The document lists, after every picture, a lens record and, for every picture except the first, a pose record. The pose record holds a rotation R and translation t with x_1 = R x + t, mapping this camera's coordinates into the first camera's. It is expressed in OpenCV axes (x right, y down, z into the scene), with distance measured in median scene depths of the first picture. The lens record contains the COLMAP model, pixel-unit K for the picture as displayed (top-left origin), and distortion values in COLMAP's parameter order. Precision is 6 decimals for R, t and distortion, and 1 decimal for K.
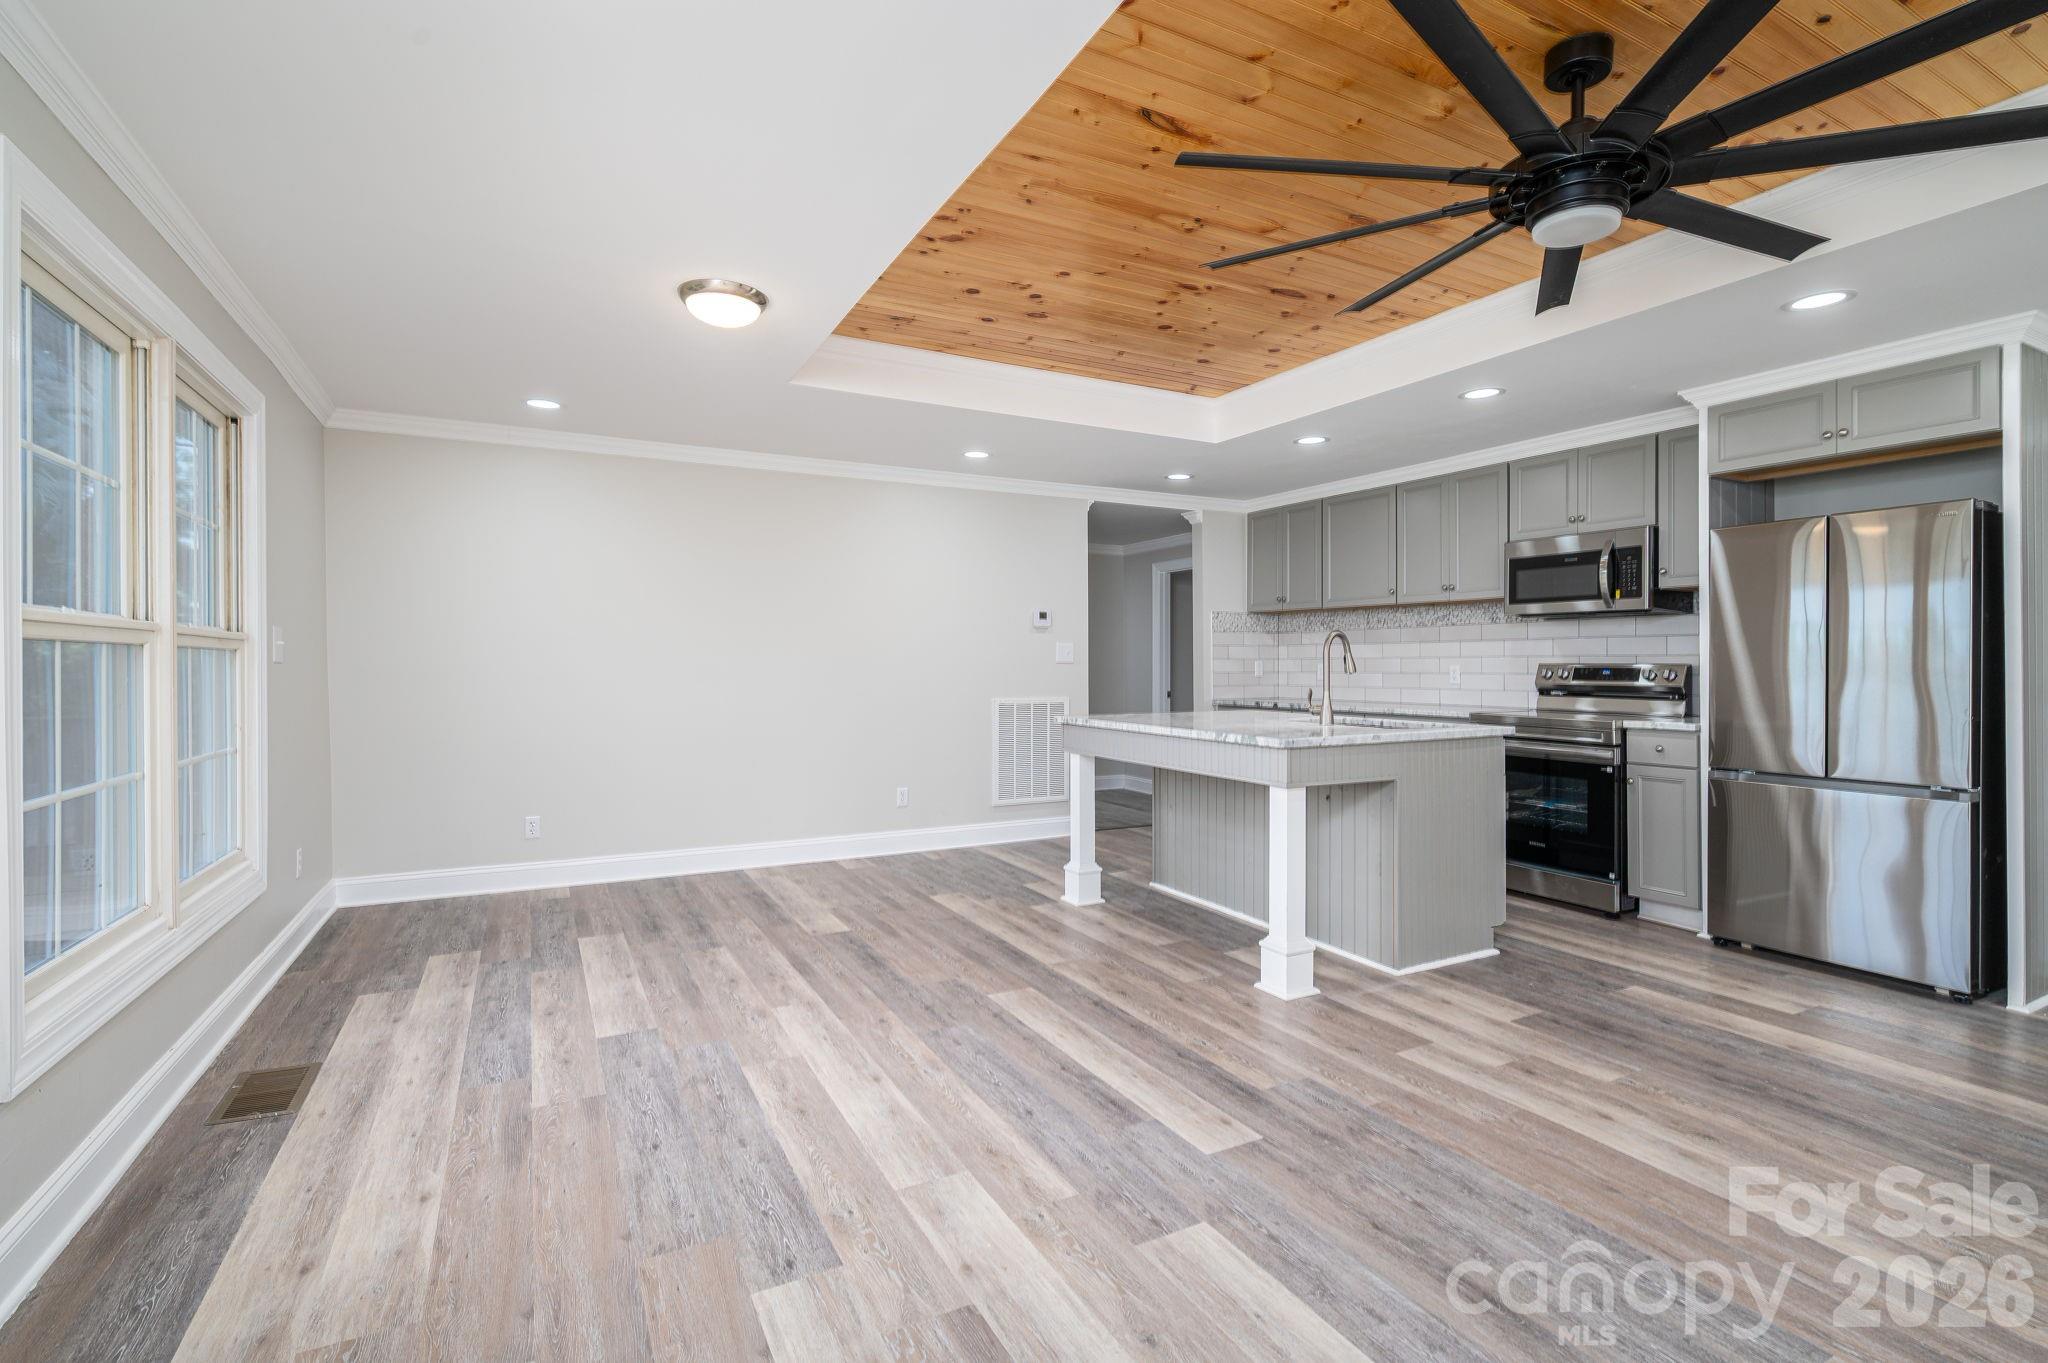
lens RADIAL K [[943.9, 0, 1029.9], [0, 943.9, 666.5], [0, 0, 1]] dist [0.001419, -0.000546]
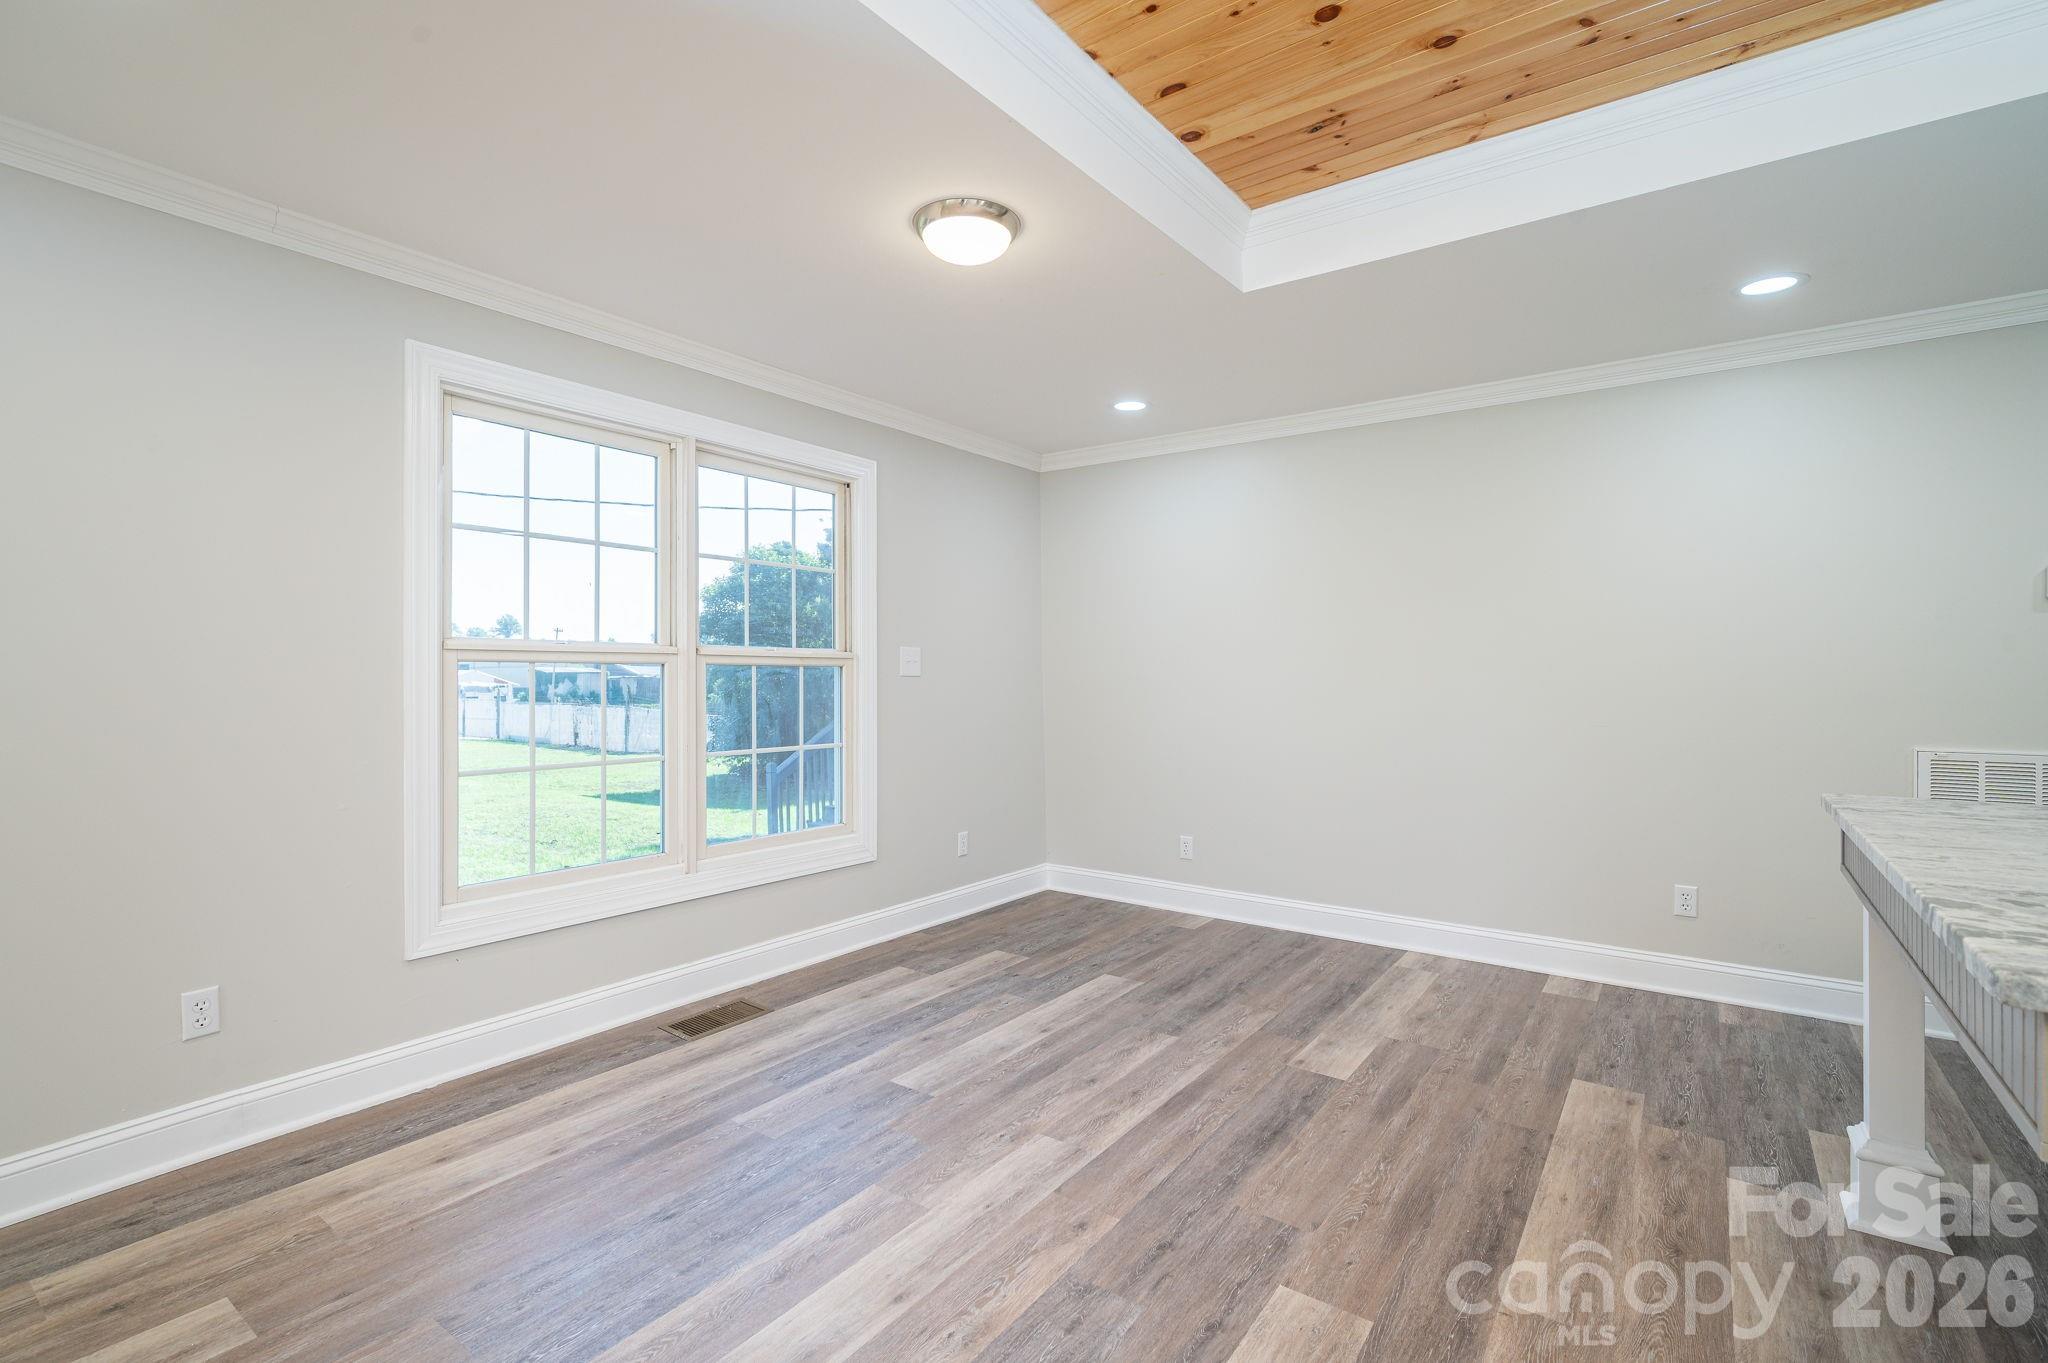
lens RADIAL K [[943.9, 0, 1019.2], [0, 943.9, 680.2], [0, 0, 1]] dist [0.001419, -0.000546]
pose [[0.434362, 0.005463, -0.900722, 0.382965], [-0.004111, 0.999983, 0.004082, -0.005382], [0.900729, 0.001930, 0.434377, 0.626279]]
